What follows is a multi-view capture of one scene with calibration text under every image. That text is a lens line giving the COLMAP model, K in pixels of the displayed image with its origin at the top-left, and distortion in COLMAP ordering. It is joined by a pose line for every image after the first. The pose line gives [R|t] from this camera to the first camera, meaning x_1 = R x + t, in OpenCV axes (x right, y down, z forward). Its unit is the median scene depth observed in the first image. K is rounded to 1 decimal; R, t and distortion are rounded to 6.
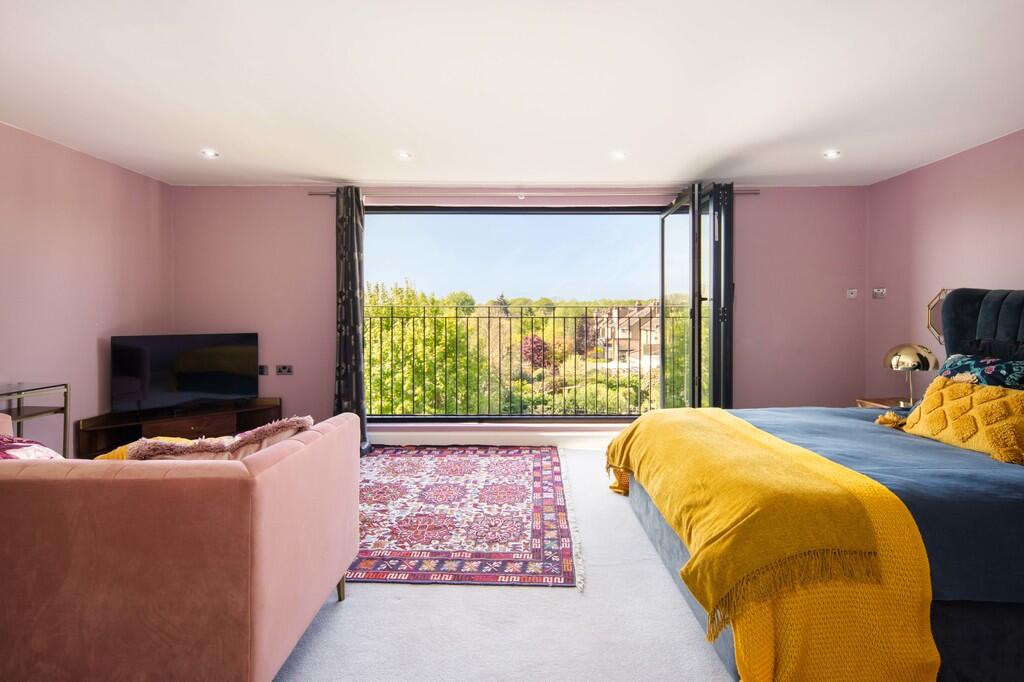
lens RADIAL K [[483.3, 0, 510.8], [0, 483.3, 316.8], [0, 0, 1]] dist [0.014629, -0.010282]
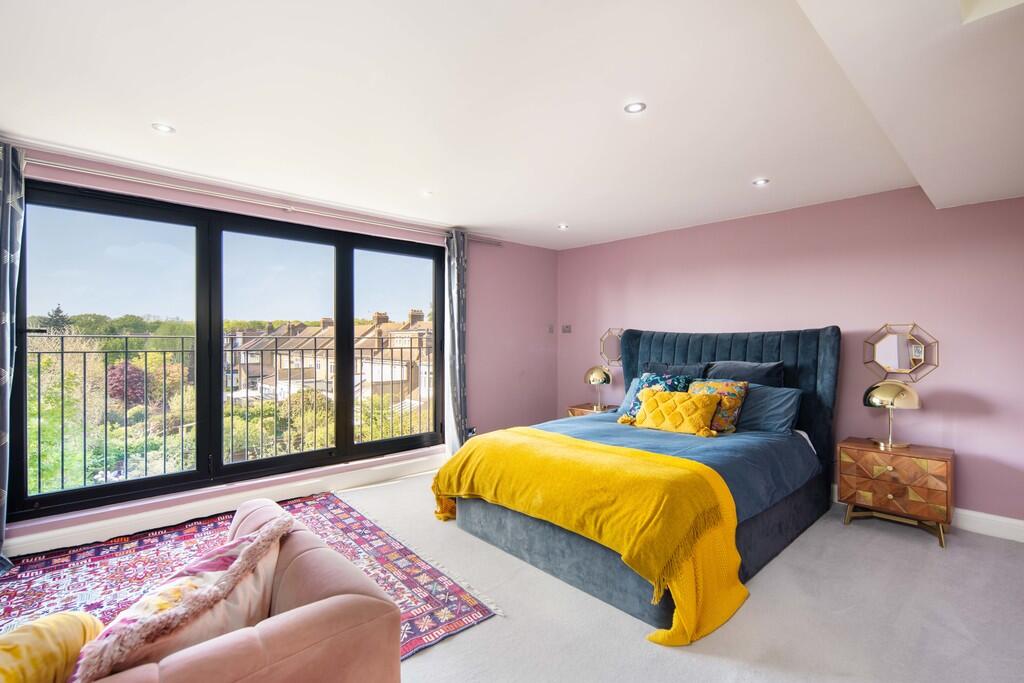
lens RADIAL K [[469.4, 0, 525.3], [0, 469.4, 339.7], [0, 0, 1]] dist [0.015023, -0.008626]
pose [[0.725666, -0.000346, 0.688047, -0.361224], [0.000214, 1.000000, 0.000278, -0.026788], [-0.688047, -0.000055, 0.725666, 0.149092]]
